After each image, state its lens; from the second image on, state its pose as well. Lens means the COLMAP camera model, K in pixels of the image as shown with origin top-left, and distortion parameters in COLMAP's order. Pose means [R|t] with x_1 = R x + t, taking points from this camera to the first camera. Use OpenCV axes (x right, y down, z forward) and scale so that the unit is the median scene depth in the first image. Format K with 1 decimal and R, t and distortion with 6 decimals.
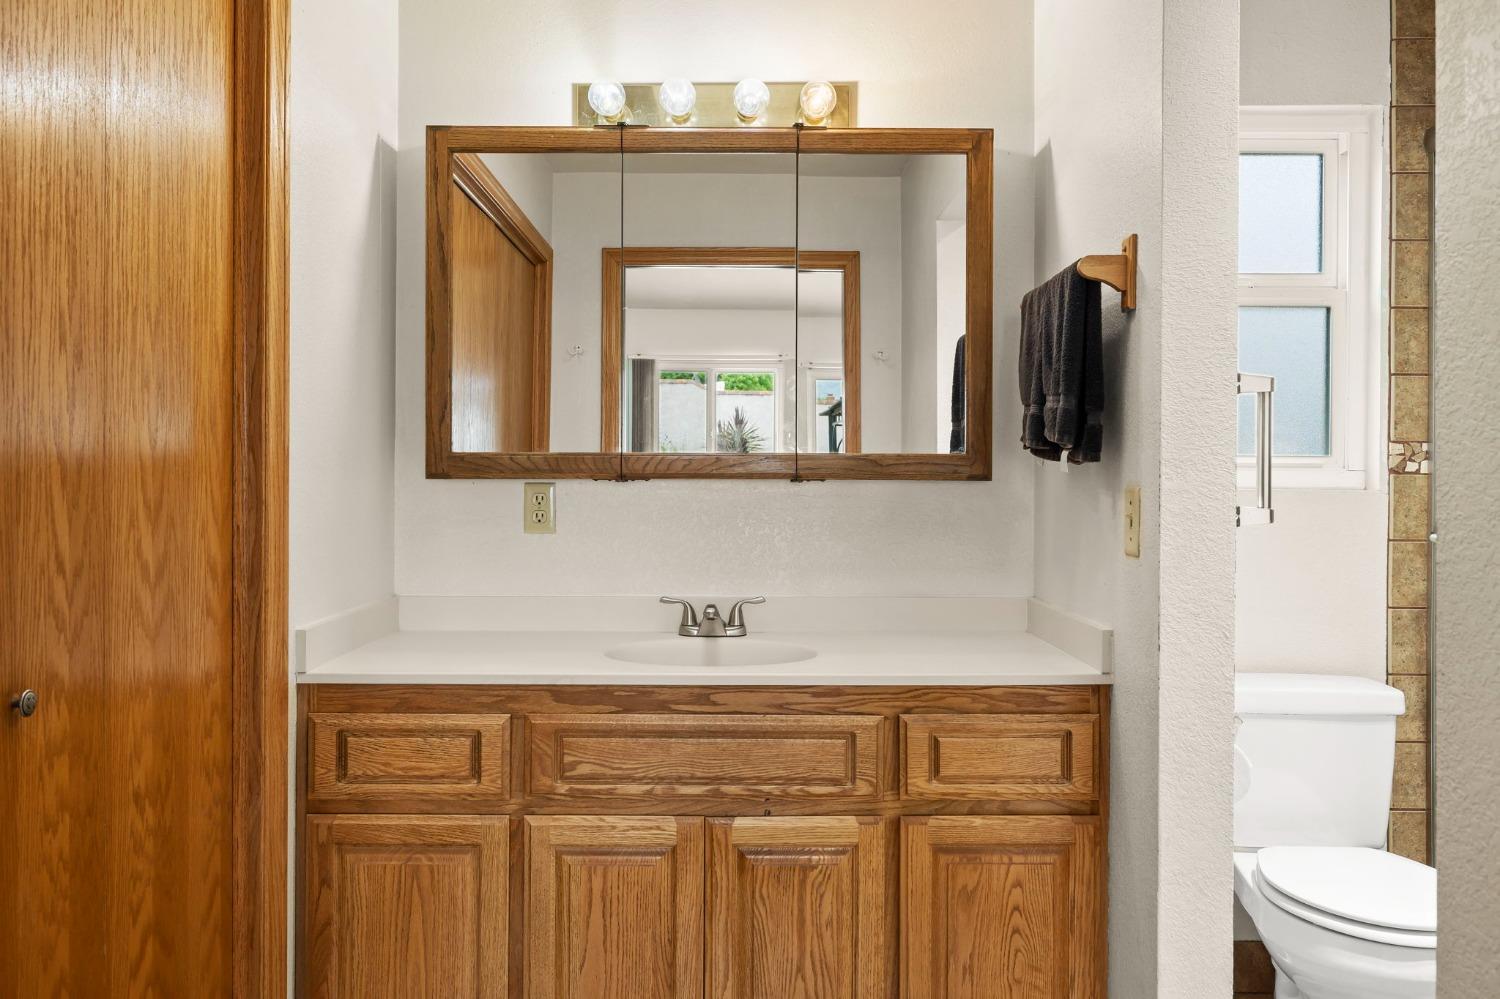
lens RADIAL K [[1124.0, 0, 750.0], [0, 1124.0, 499.5], [0, 0, 1]] dist [0.003594, 0.002471]
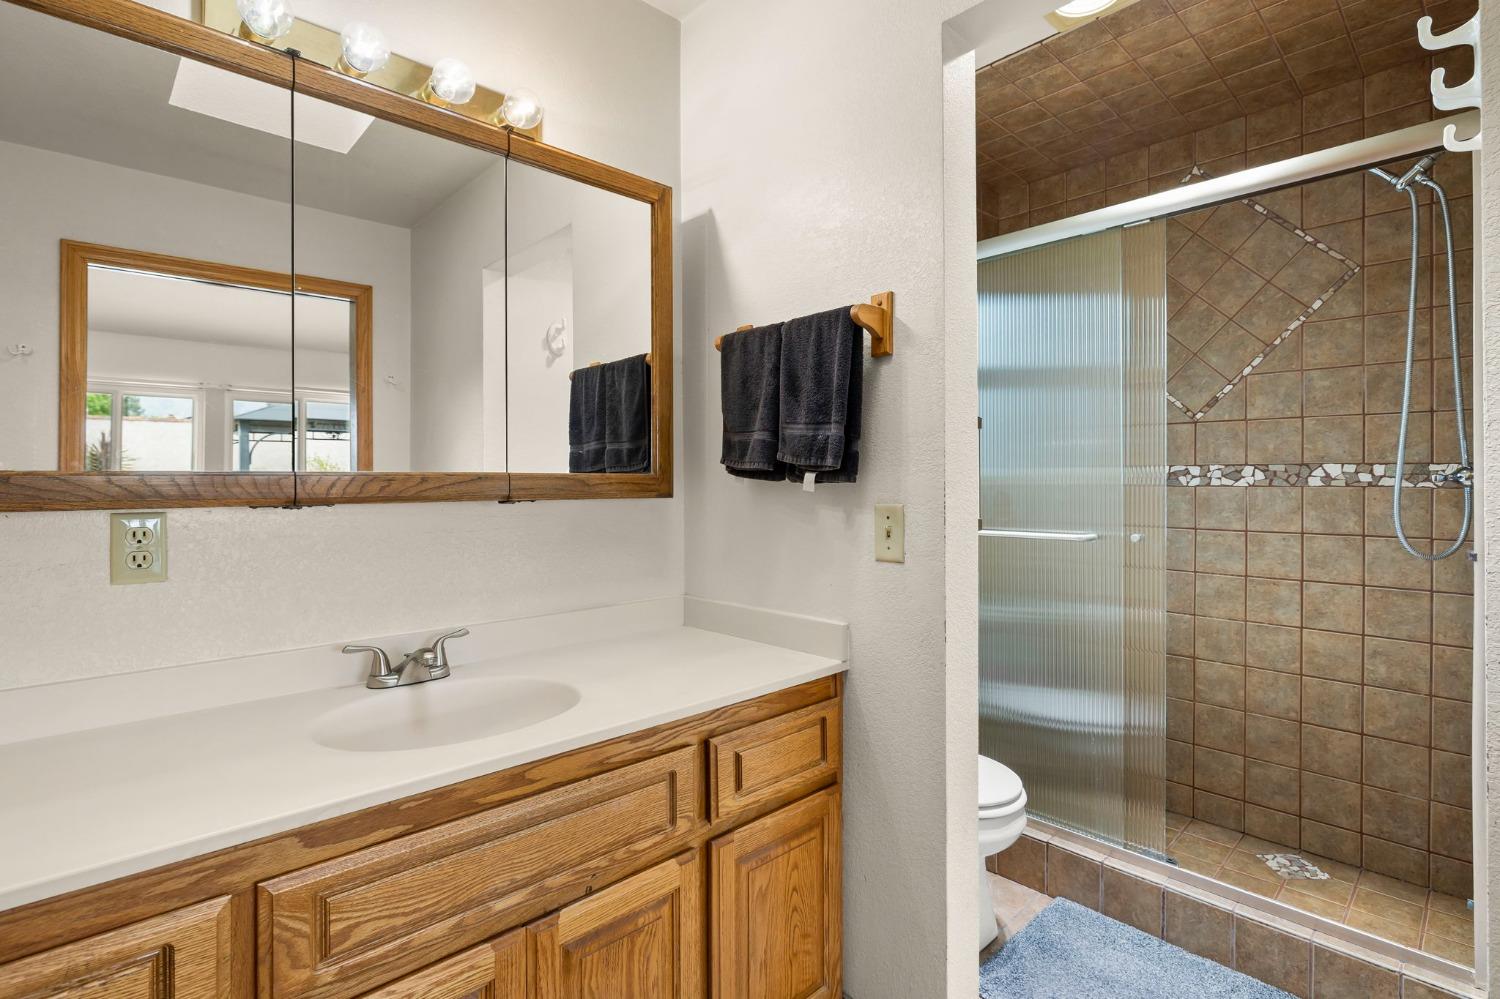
lens RADIAL K [[717.5, 0, 749.0], [0, 717.5, 488.4], [0, 0, 1]] dist [-0.005686, 0.000069]
pose [[0.735493, -0.012077, 0.677425, -0.265733], [0.020480, 0.999781, -0.004411, -0.026003], [-0.677223, 0.017118, 0.735579, 0.508906]]
